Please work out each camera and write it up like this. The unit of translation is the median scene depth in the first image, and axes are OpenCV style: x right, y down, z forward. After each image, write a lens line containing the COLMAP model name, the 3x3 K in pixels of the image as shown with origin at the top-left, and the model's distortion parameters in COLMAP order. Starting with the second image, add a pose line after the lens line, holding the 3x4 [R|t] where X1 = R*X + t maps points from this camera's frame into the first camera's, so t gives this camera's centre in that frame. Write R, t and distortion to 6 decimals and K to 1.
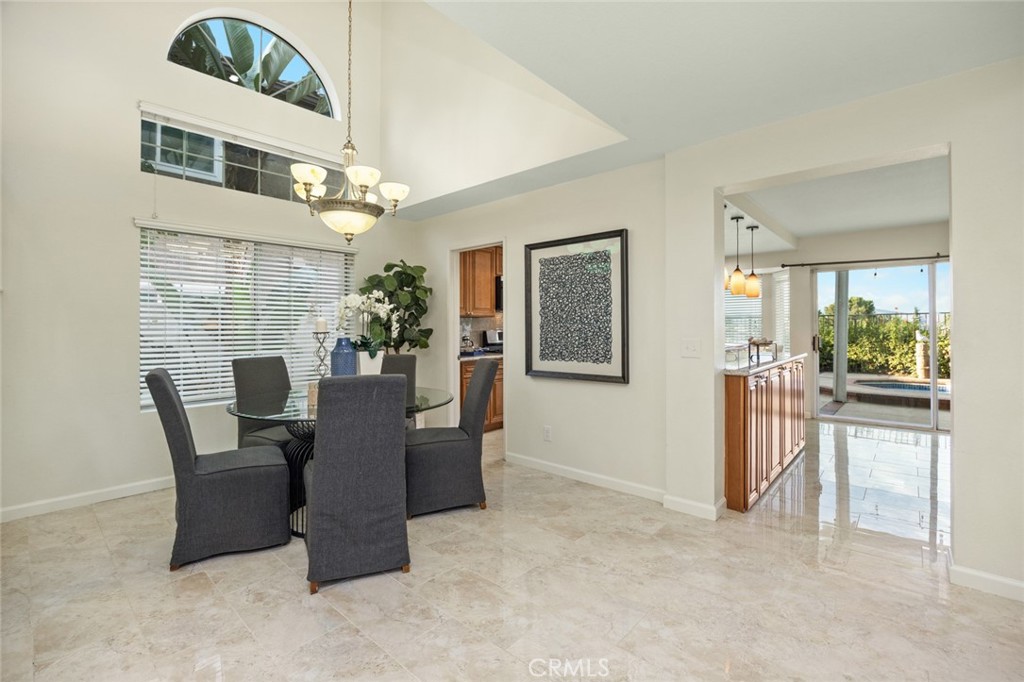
lens RADIAL K [[465.0, 0, 502.5], [0, 465.0, 332.9], [0, 0, 1]] dist [-0.019827, 0.001276]
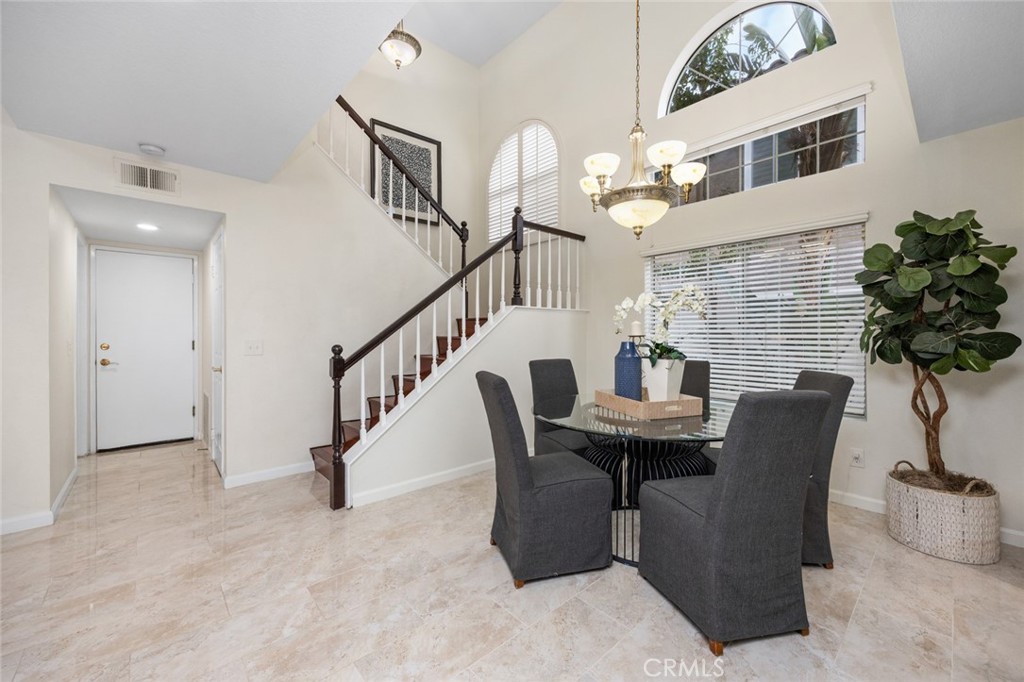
lens RADIAL K [[405.5, 0, 515.1], [0, 405.5, 339.4], [0, 0, 1]] dist [-0.005729, 0.000787]
pose [[-0.091010, 0.026350, -0.995501, 0.368968], [-0.004143, 0.999631, 0.026838, -0.011206], [0.995841, 0.006567, -0.090867, 0.642349]]
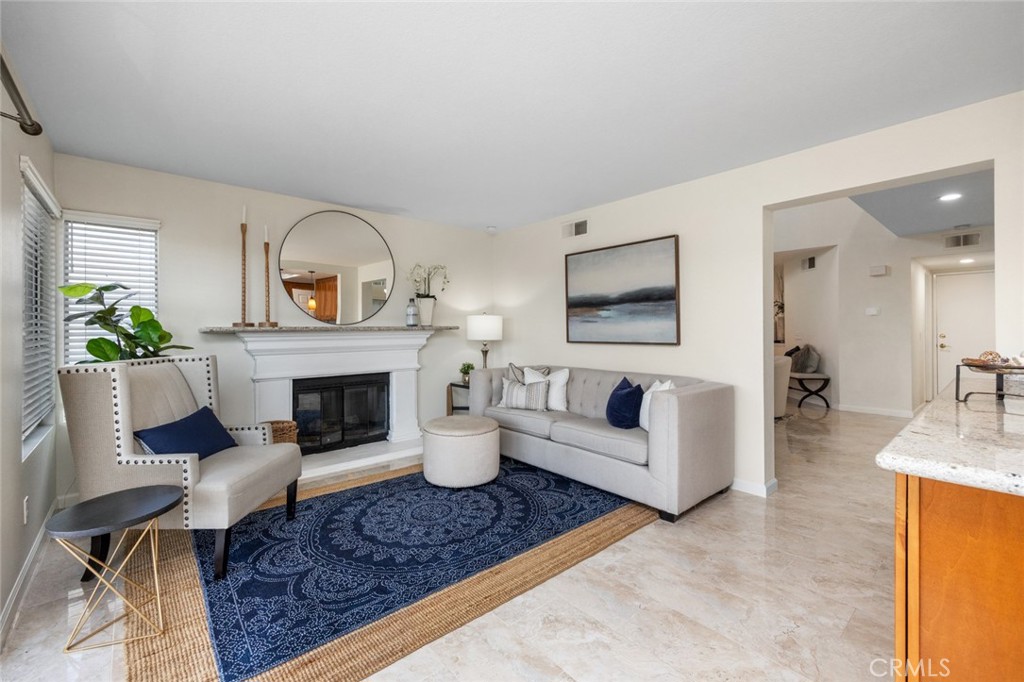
lens RADIAL K [[433.6, 0, 511.0], [0, 433.6, 329.7], [0, 0, 1]] dist [0.004193, 0.000653]
pose [[-0.993247, 0.009171, 0.115657, 0.955670], [0.010364, 0.999899, 0.009713, -0.016667], [-0.115556, 0.010846, -0.993242, 1.445554]]
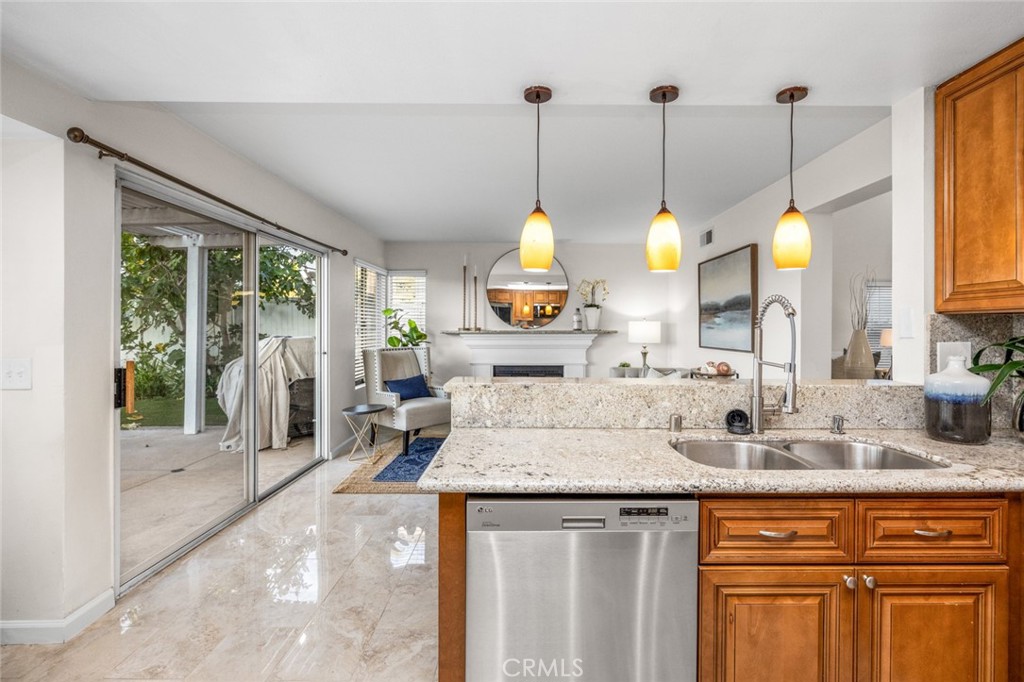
lens RADIAL K [[483.9, 0, 519.8], [0, 483.9, 328.7], [0, 0, 1]] dist [-0.014550, -0.001335]
pose [[-0.662976, 0.000194, 0.748641, 0.246262], [0.006559, 0.999963, 0.005550, -0.033203], [-0.748612, 0.008590, -0.662953, 1.548720]]
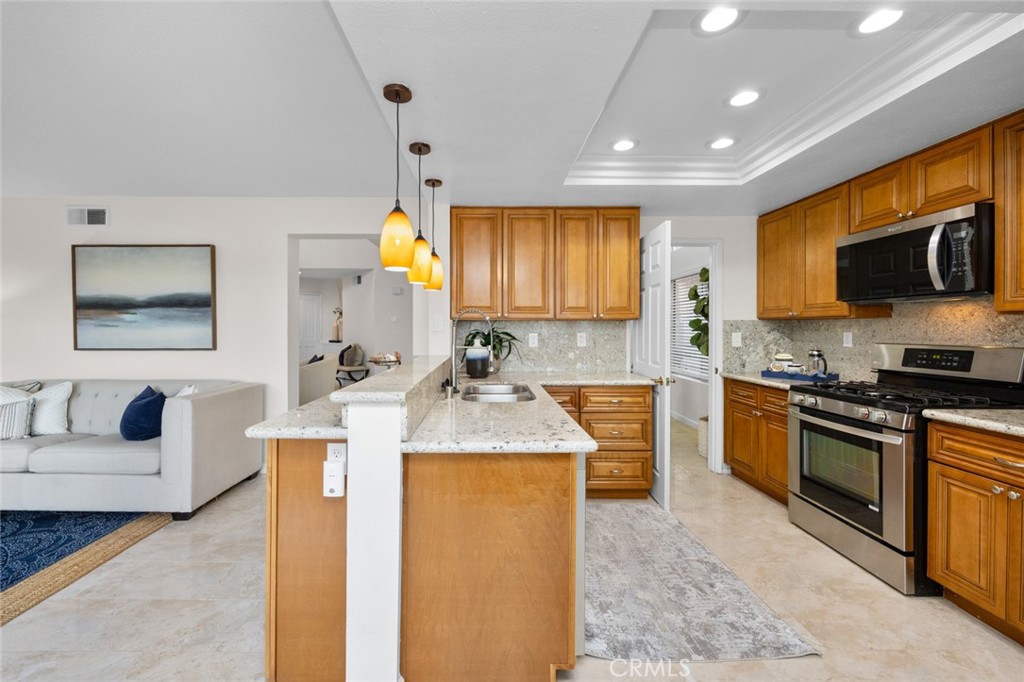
lens RADIAL K [[405.5, 0, 495.0], [0, 405.5, 330.9], [0, 0, 1]] dist [-0.005729, 0.000787]
pose [[-0.736142, 0.008173, -0.676777, 0.855863], [-0.005576, 0.999820, 0.018140, -0.034950], [0.676804, 0.017127, -0.735964, 1.582648]]
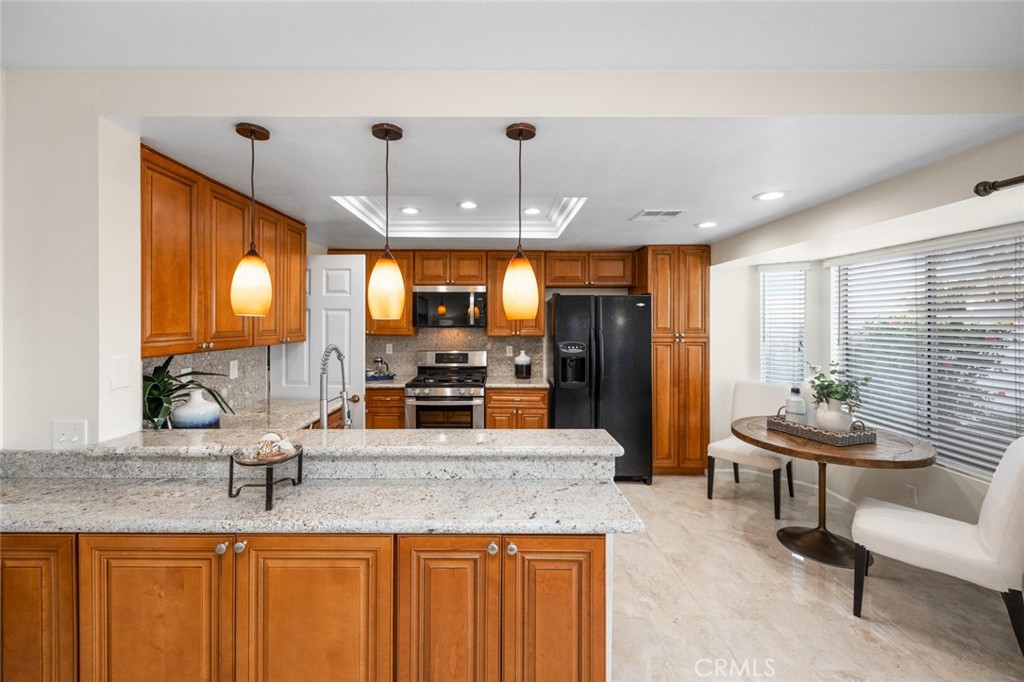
lens RADIAL K [[405.5, 0, 505.8], [0, 405.5, 323.1], [0, 0, 1]] dist [-0.005729, 0.000787]
pose [[0.663418, 0.008239, -0.748204, 0.940380], [-0.015008, 0.999885, -0.002297, -0.088969], [0.748099, 0.012753, 0.663465, 0.889208]]
